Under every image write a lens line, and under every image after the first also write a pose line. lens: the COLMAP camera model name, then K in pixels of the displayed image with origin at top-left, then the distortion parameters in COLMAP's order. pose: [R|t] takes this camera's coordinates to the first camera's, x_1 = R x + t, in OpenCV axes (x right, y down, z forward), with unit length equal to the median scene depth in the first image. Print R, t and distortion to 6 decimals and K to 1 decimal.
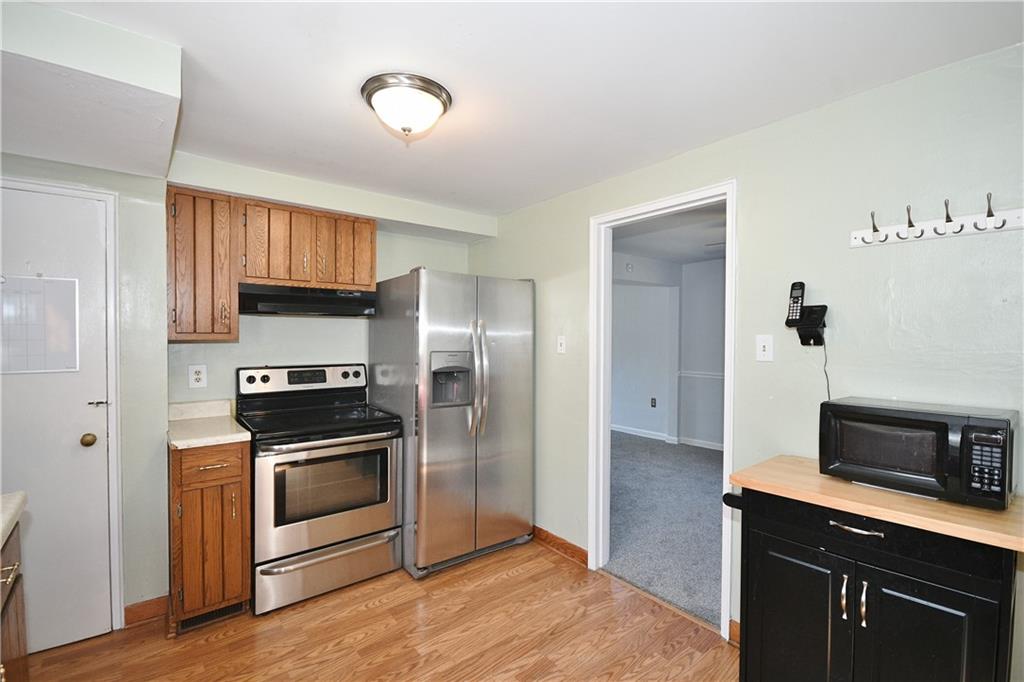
lens RADIAL K [[457.1, 0, 512.0], [0, 457.1, 340.4], [0, 0, 1]] dist [-0.001153, -0.000891]
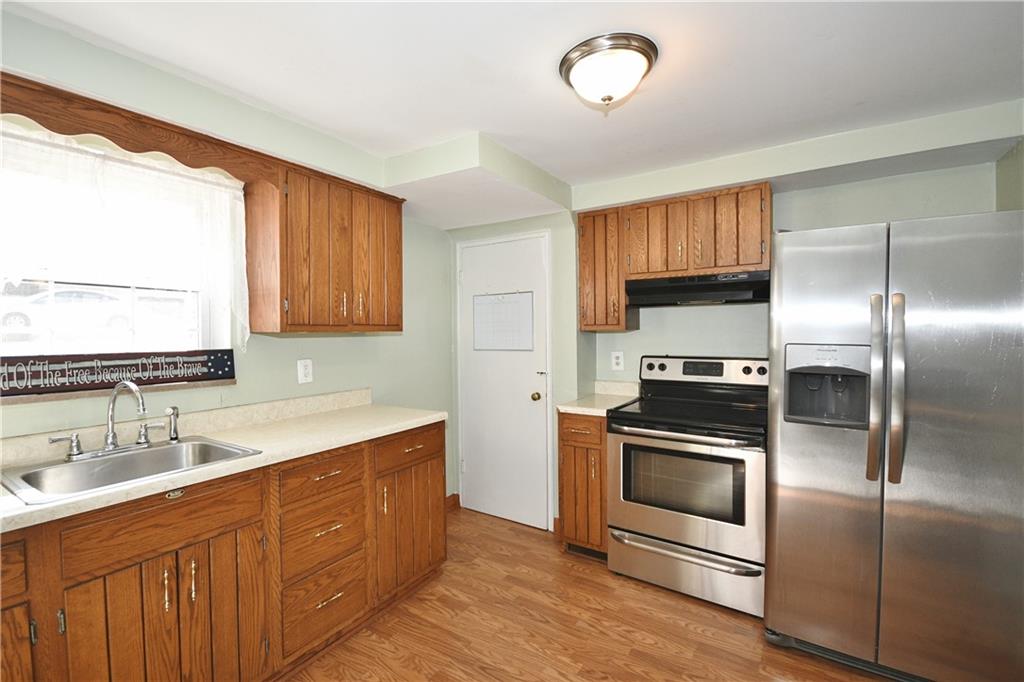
lens RADIAL K [[457.1, 0, 491.3], [0, 457.1, 338.6], [0, 0, 1]] dist [-0.001153, -0.000891]
pose [[0.276666, 0.006852, -0.960942, 0.407567], [-0.000502, 0.999975, 0.006986, 0.011636], [0.960966, -0.001450, 0.276662, 0.356697]]
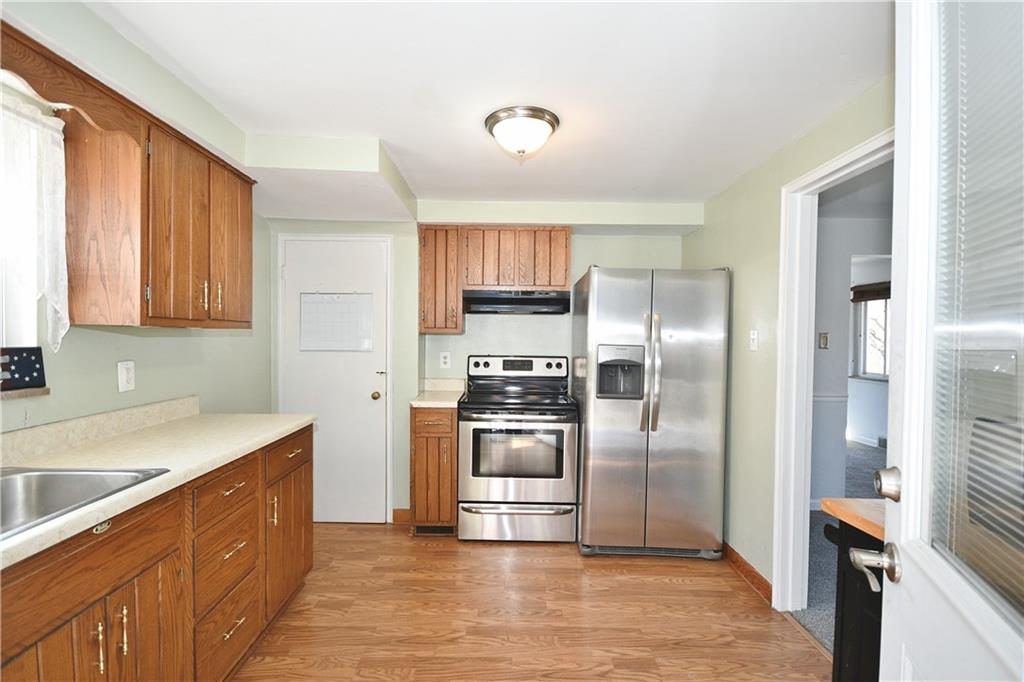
lens RADIAL K [[468.0, 0, 503.3], [0, 468.0, 347.6], [0, 0, 1]] dist [0.007333, -0.006574]
pose [[0.776330, 0.020126, -0.630006, 0.346730], [-0.014948, 0.999797, 0.013519, 0.020291], [0.630150, -0.001078, 0.776473, 0.020829]]
